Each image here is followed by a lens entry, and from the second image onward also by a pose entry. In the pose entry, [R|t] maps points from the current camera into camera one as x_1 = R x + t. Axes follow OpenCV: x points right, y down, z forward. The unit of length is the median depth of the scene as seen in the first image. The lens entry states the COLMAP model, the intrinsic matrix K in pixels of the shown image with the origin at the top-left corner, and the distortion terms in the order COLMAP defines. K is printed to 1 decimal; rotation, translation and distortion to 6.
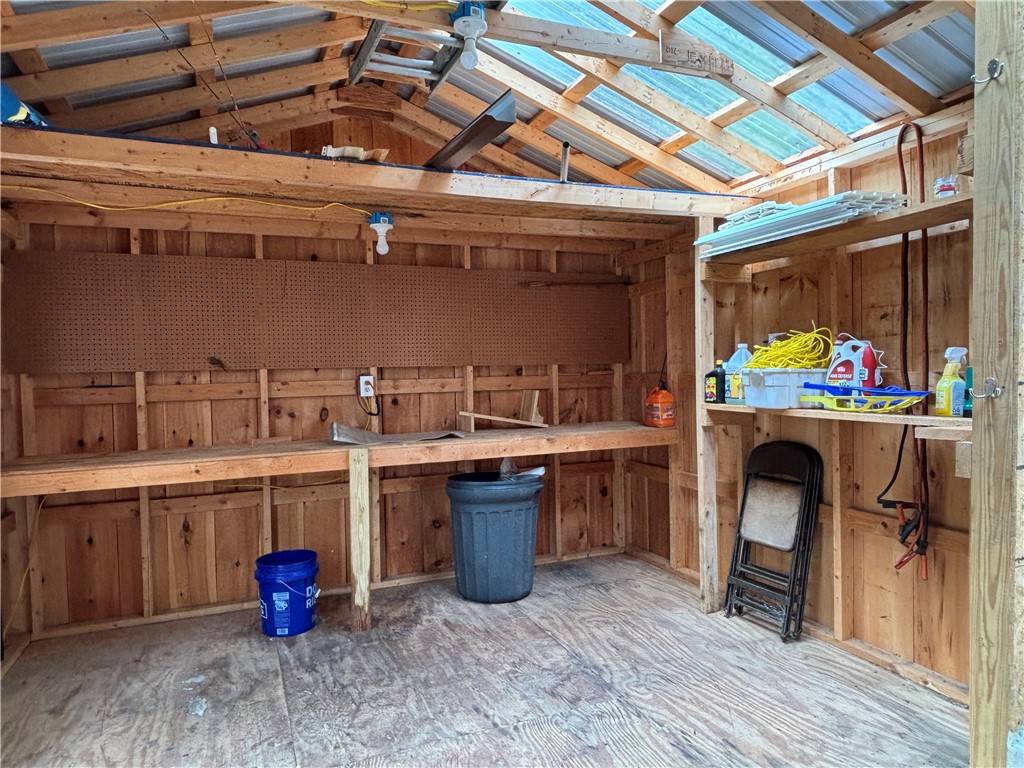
lens RADIAL K [[669.0, 0, 512.0], [0, 669.0, 384.0], [0, 0, 1]] dist [0.000326, -0.000397]
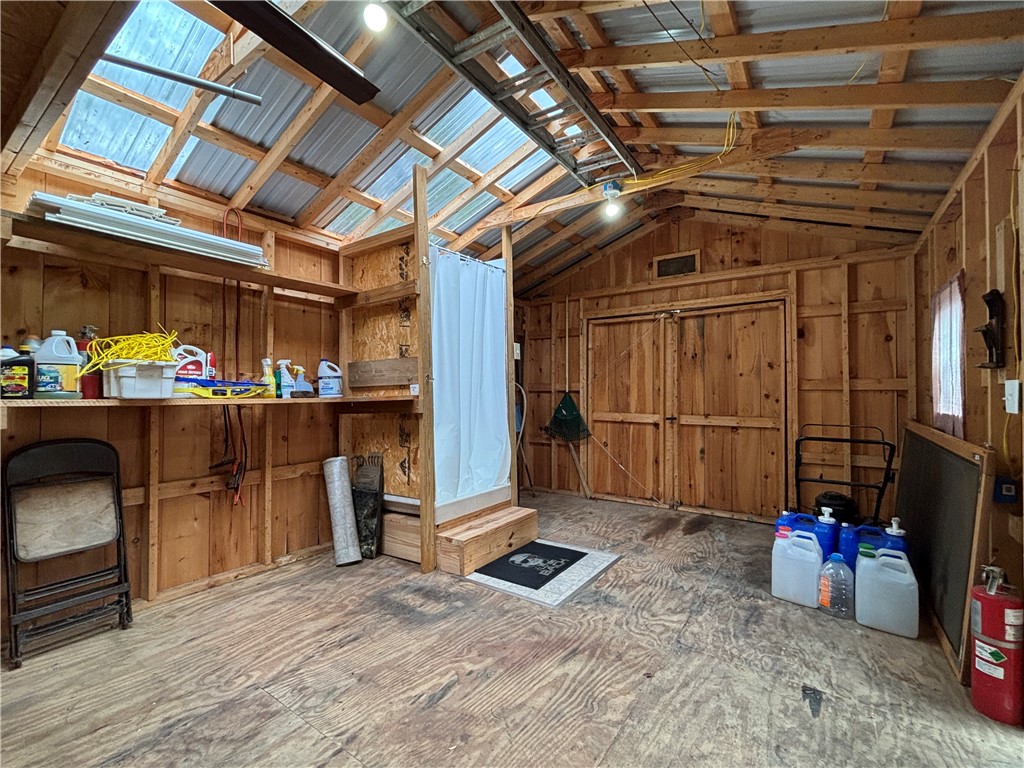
lens RADIAL K [[447.3, 0, 512.0], [0, 447.3, 384.0], [0, 0, 1]] dist [0.000251, 0.000119]
pose [[-0.536441, 0.035394, 0.843196, -0.567119], [0.027537, 0.999322, -0.024428, 0.049281], [-0.843489, 0.010115, -0.537052, 0.977119]]
